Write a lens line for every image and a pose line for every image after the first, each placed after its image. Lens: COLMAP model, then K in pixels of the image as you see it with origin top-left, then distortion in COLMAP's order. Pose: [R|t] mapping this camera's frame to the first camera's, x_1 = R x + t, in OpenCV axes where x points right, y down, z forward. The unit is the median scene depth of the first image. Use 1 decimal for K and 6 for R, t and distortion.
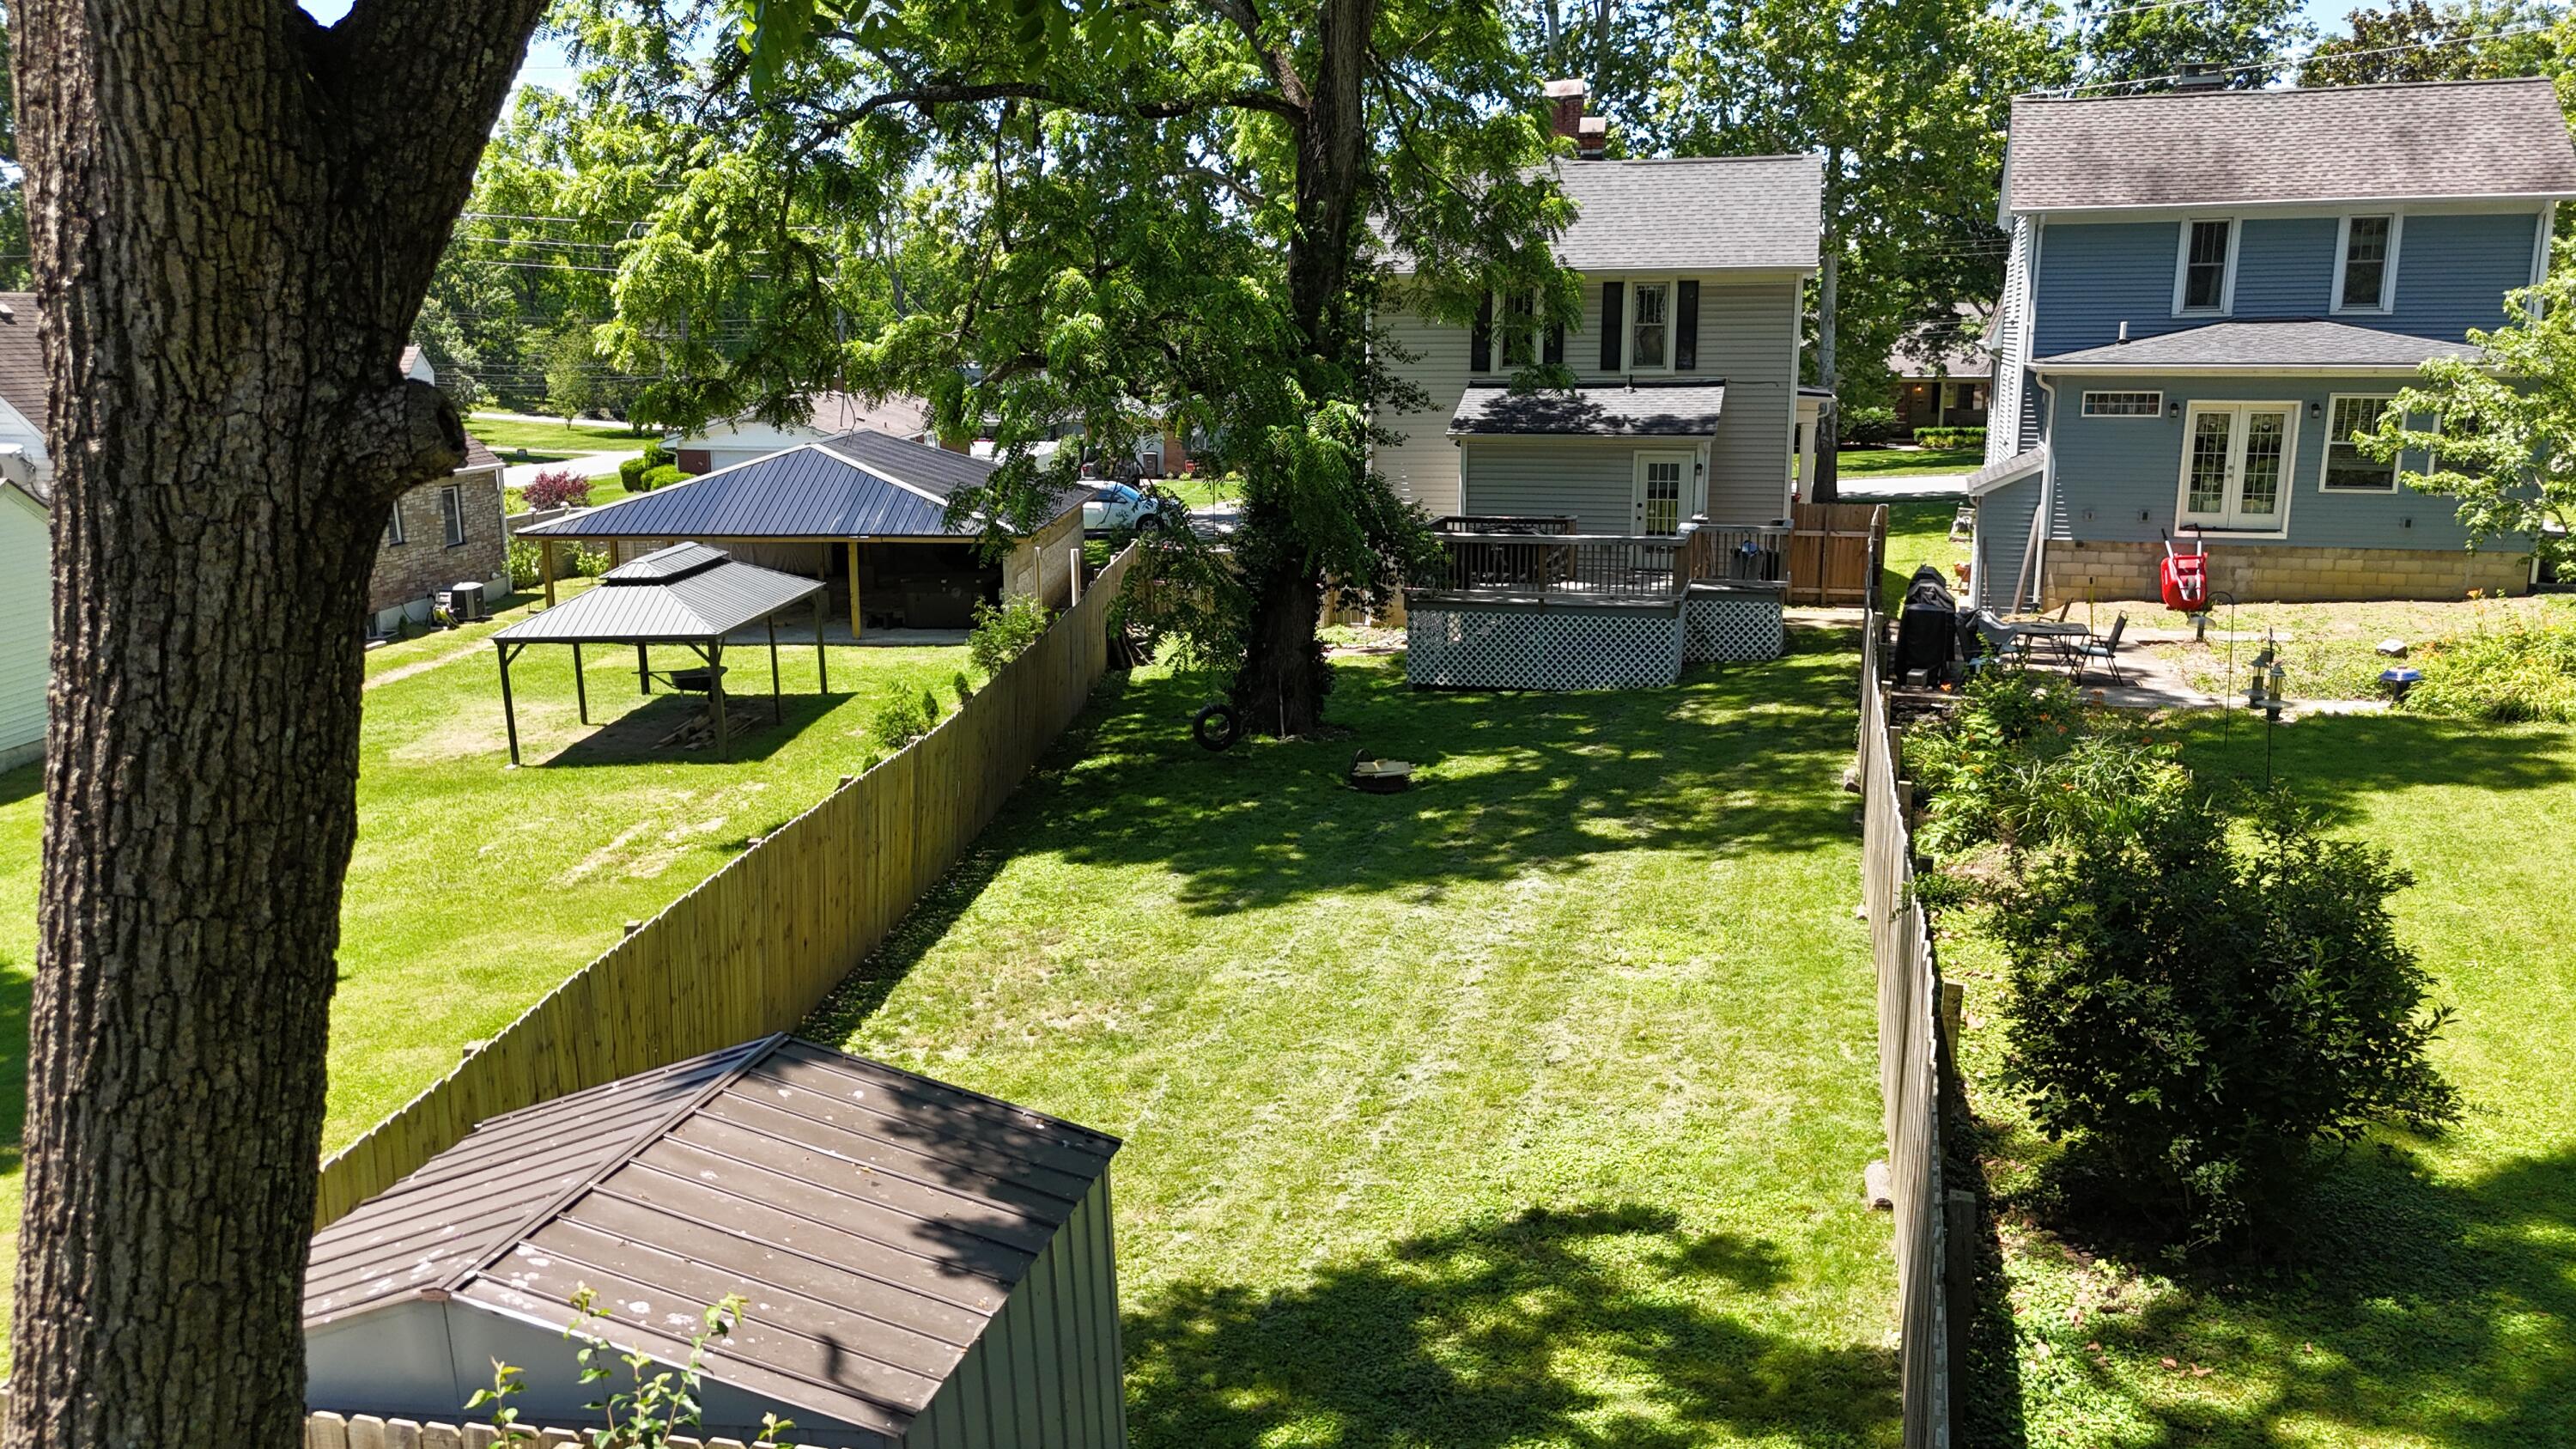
lens RADIAL K [[1915.0, 0, 1282.8], [0, 1915.0, 735.6], [0, 0, 1]] dist [0.105047, -0.126485]
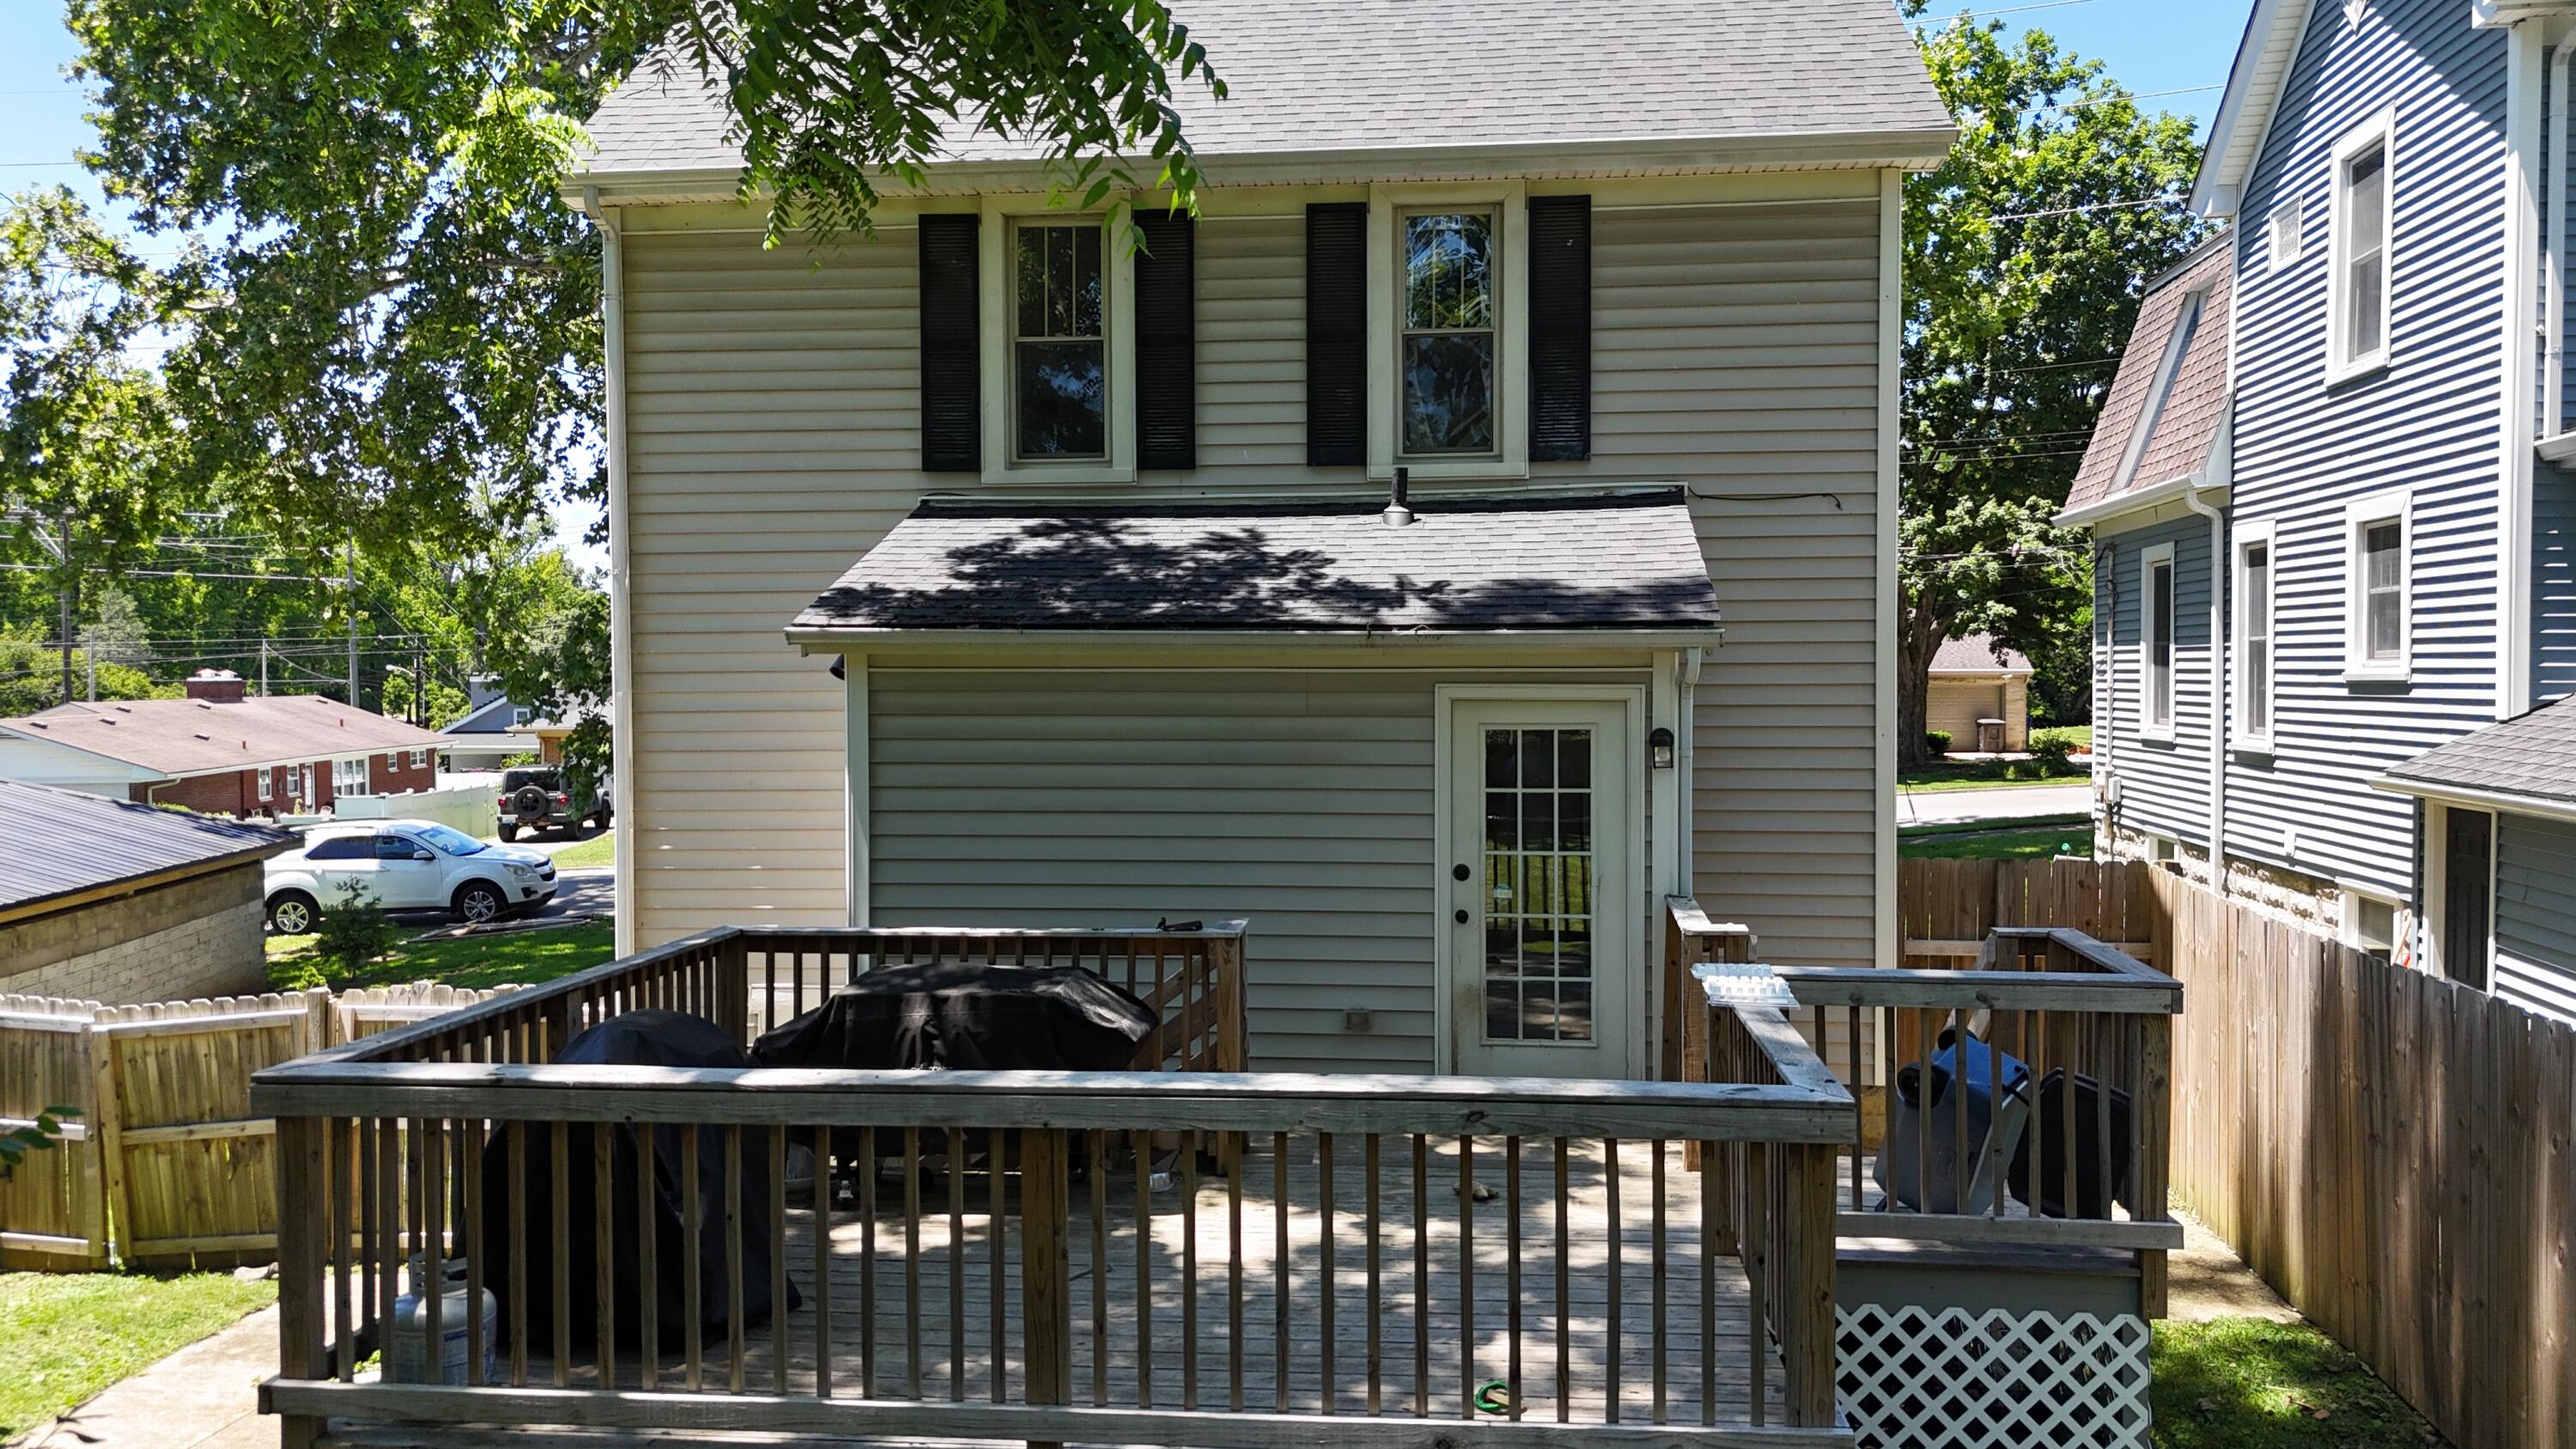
lens RADIAL K [[1915.0, 0, 1282.8], [0, 1915.0, 735.6], [0, 0, 1]] dist [0.105047, -0.126485]
pose [[0.984496, -0.002474, 0.175392, 0.104792], [0.033362, 0.984290, -0.173380, -0.088481], [-0.172207, 0.176544, 0.969111, 0.702831]]
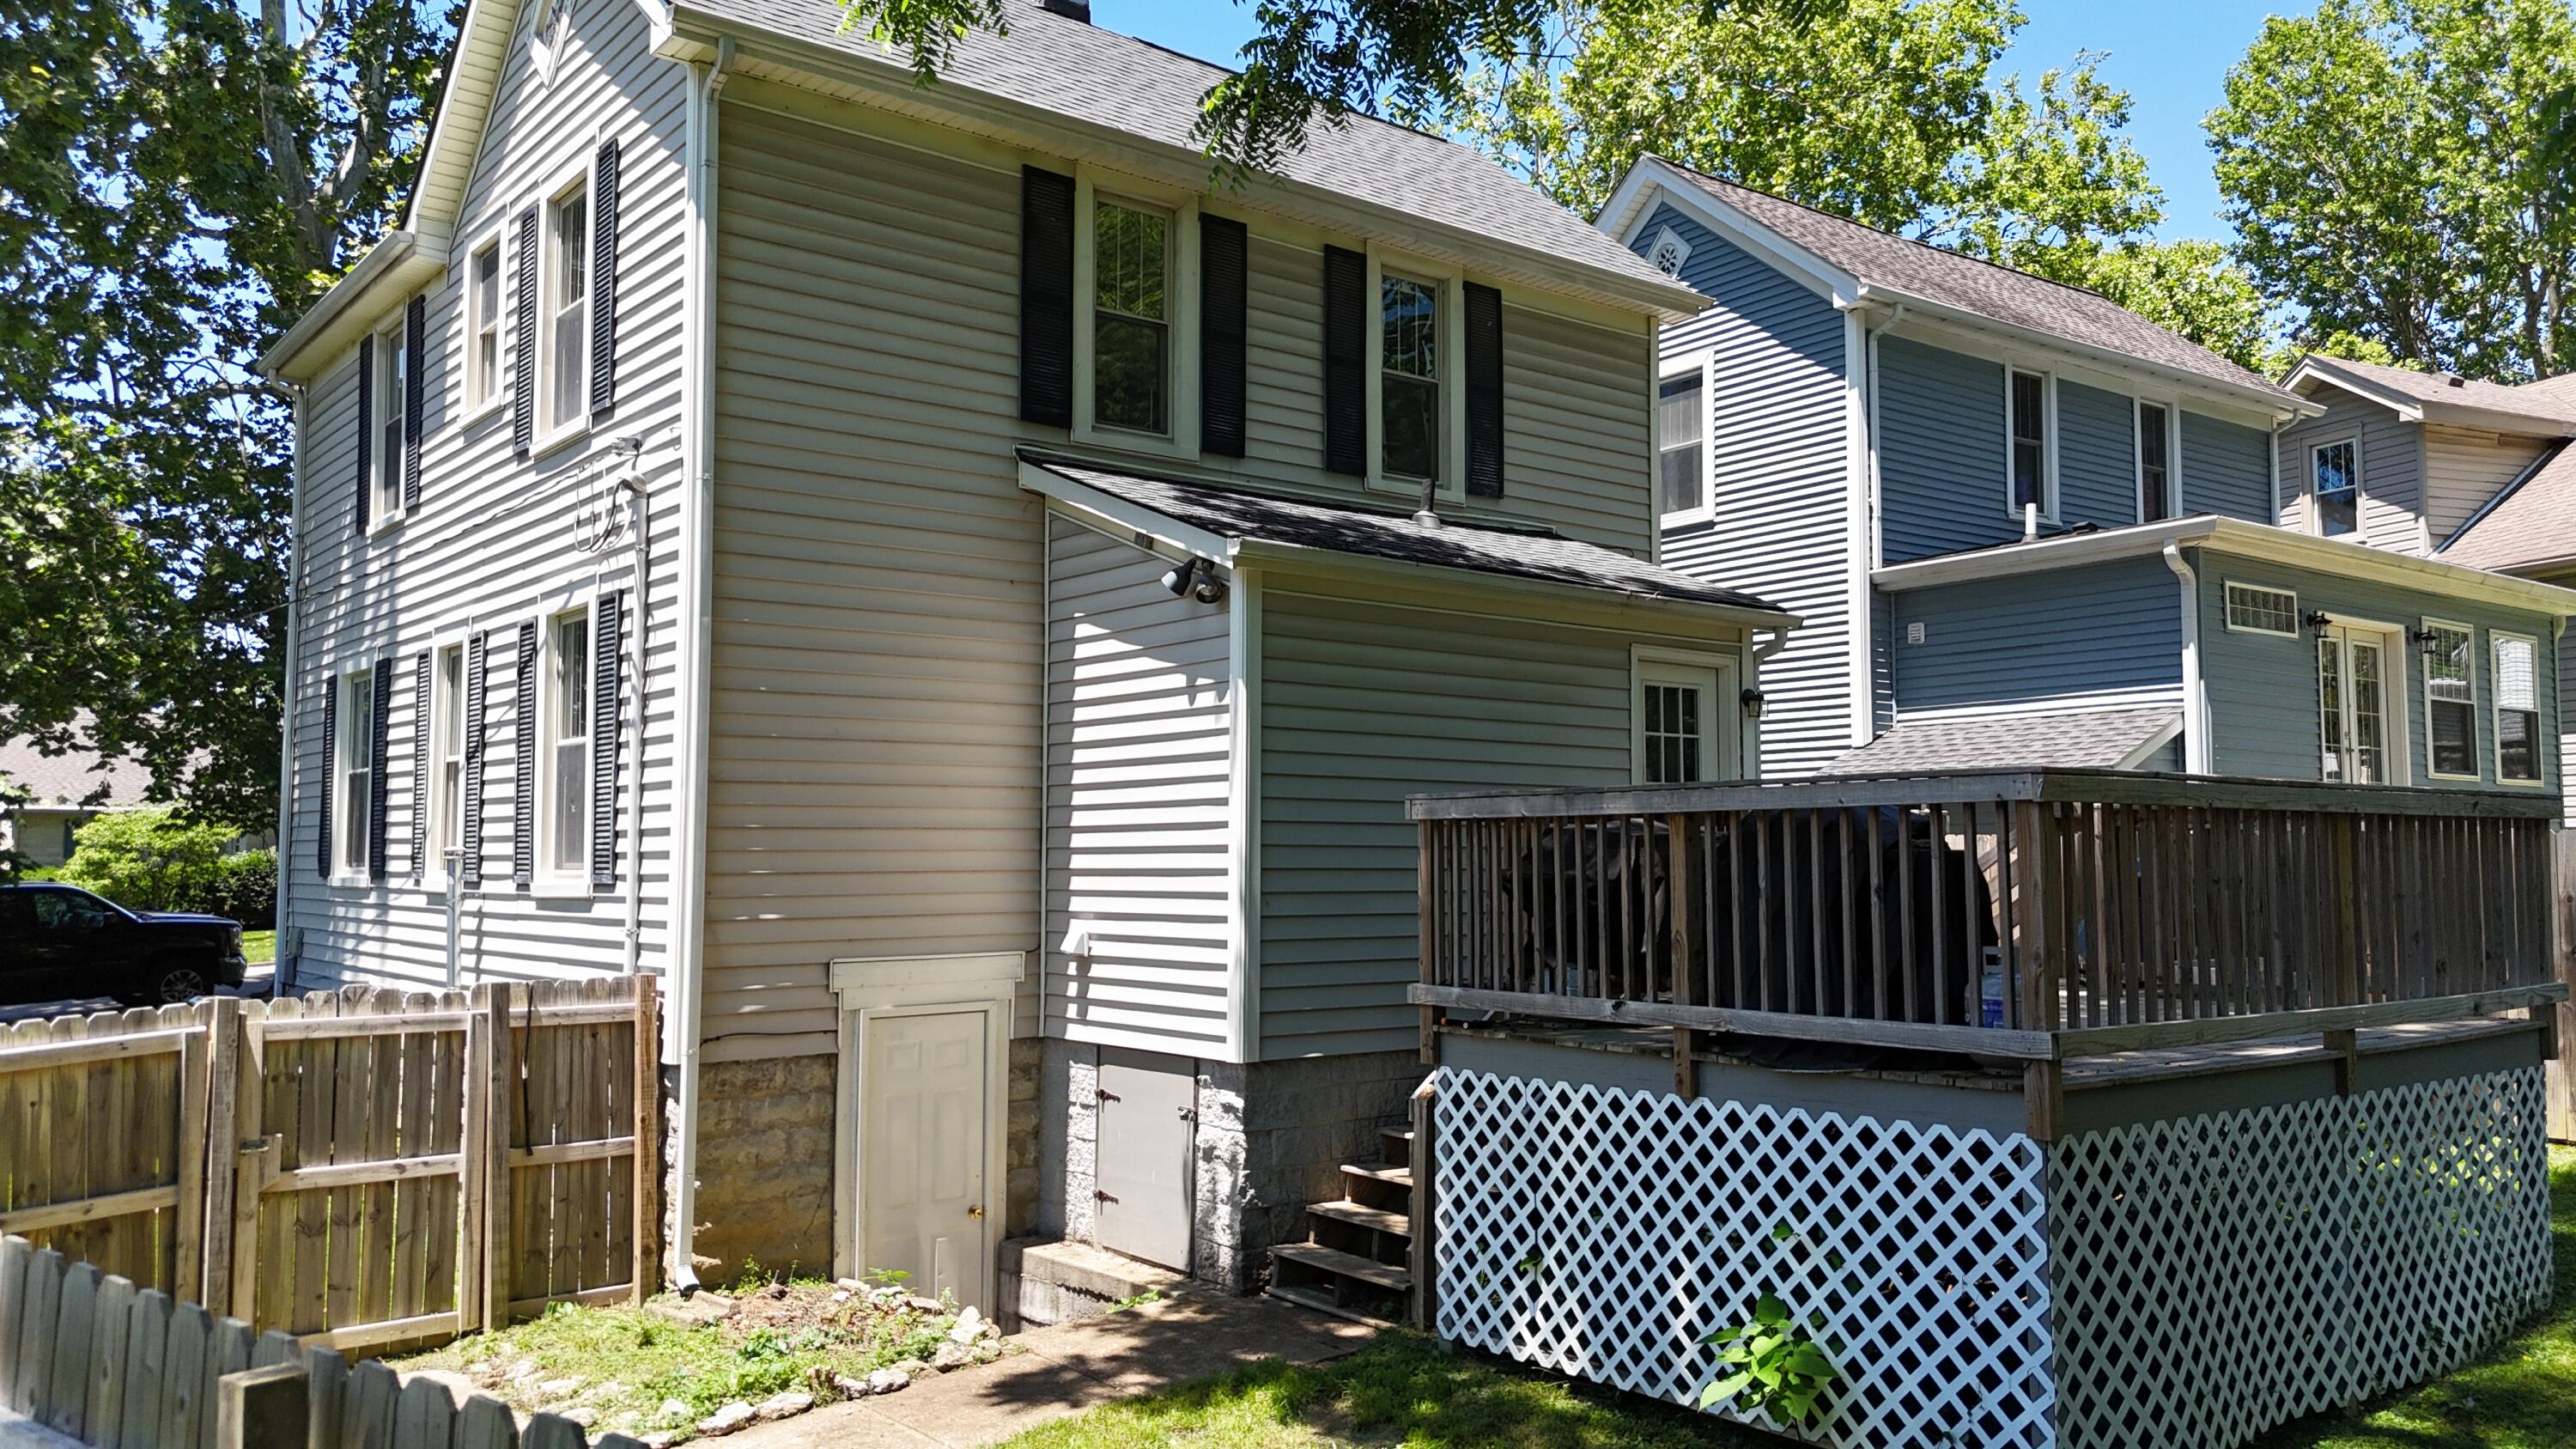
lens RADIAL K [[1915.0, 0, 1282.8], [0, 1915.0, 735.6], [0, 0, 1]] dist [0.105047, -0.126485]
pose [[0.579729, 0.060798, 0.812538, -0.140882], [0.160876, 0.969041, -0.187290, -0.073291], [-0.798770, 0.239295, 0.552000, 0.830646]]
